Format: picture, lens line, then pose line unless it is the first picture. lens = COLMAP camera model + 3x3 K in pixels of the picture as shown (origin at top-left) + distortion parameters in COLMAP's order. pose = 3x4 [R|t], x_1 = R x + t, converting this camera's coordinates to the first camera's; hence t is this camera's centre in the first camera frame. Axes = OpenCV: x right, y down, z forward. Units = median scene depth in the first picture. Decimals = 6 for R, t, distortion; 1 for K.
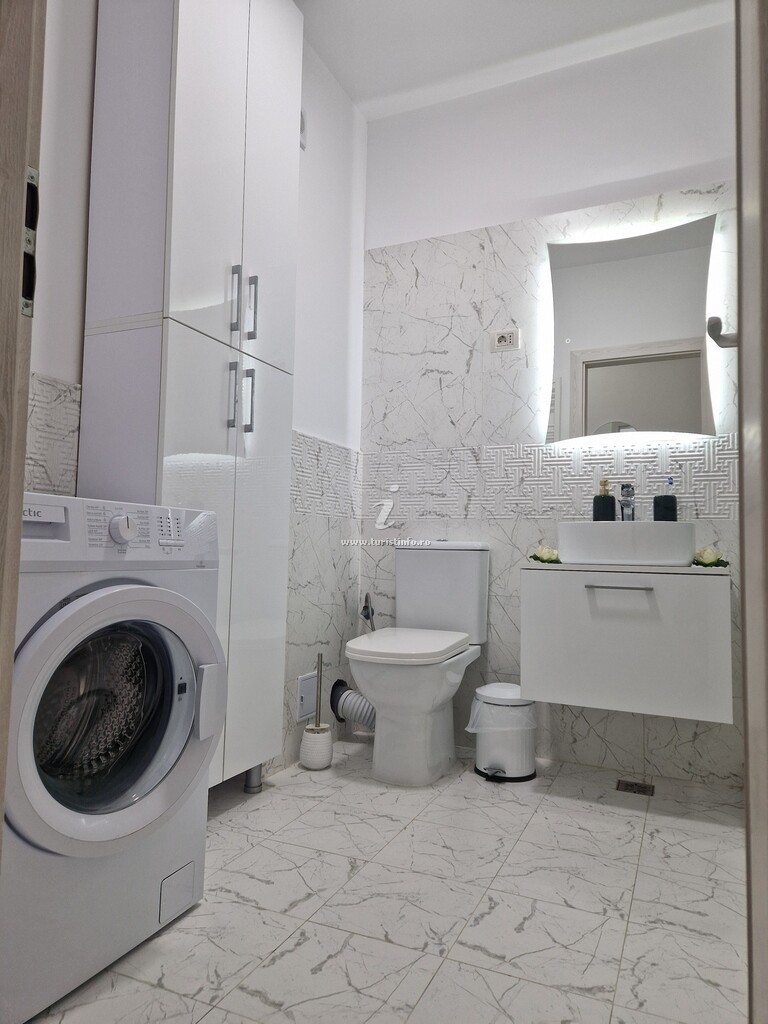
lens RADIAL K [[702.4, 0, 384.0], [0, 702.4, 512.0], [0, 0, 1]] dist [0.089771, -0.080512]
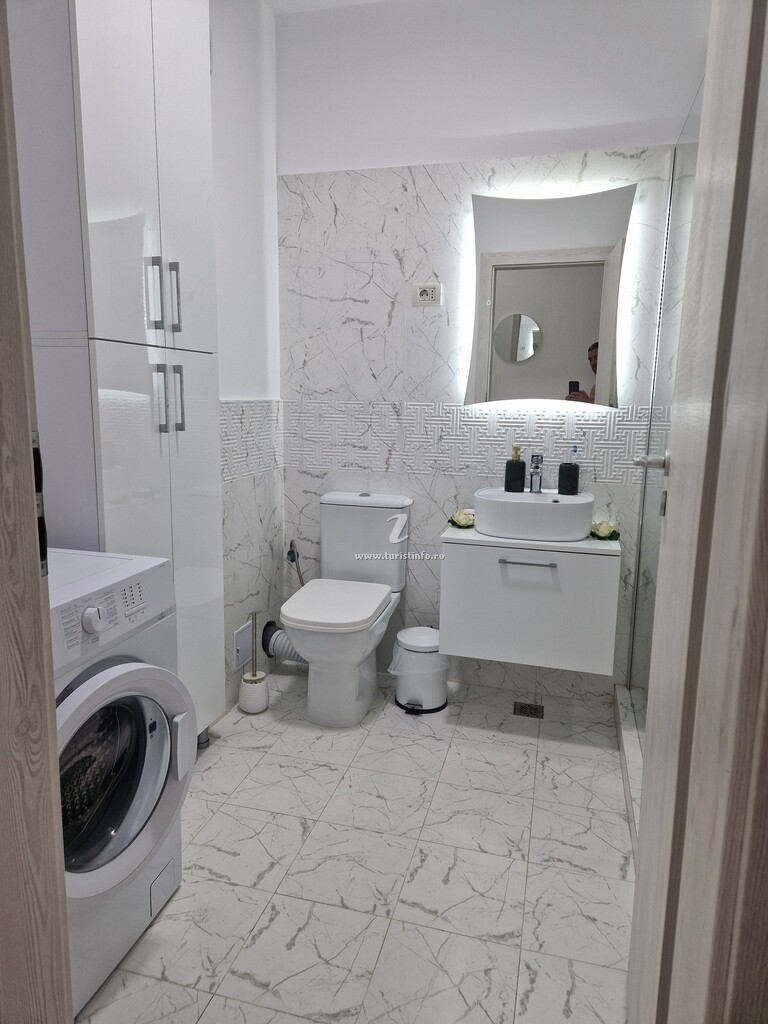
lens RADIAL K [[702.4, 0, 384.0], [0, 702.4, 512.0], [0, 0, 1]] dist [0.089771, -0.080512]
pose [[0.988110, -0.029439, 0.150903, -0.056405], [-0.007734, 0.970737, 0.240021, -0.218809], [-0.153553, -0.238335, 0.958967, -0.020260]]
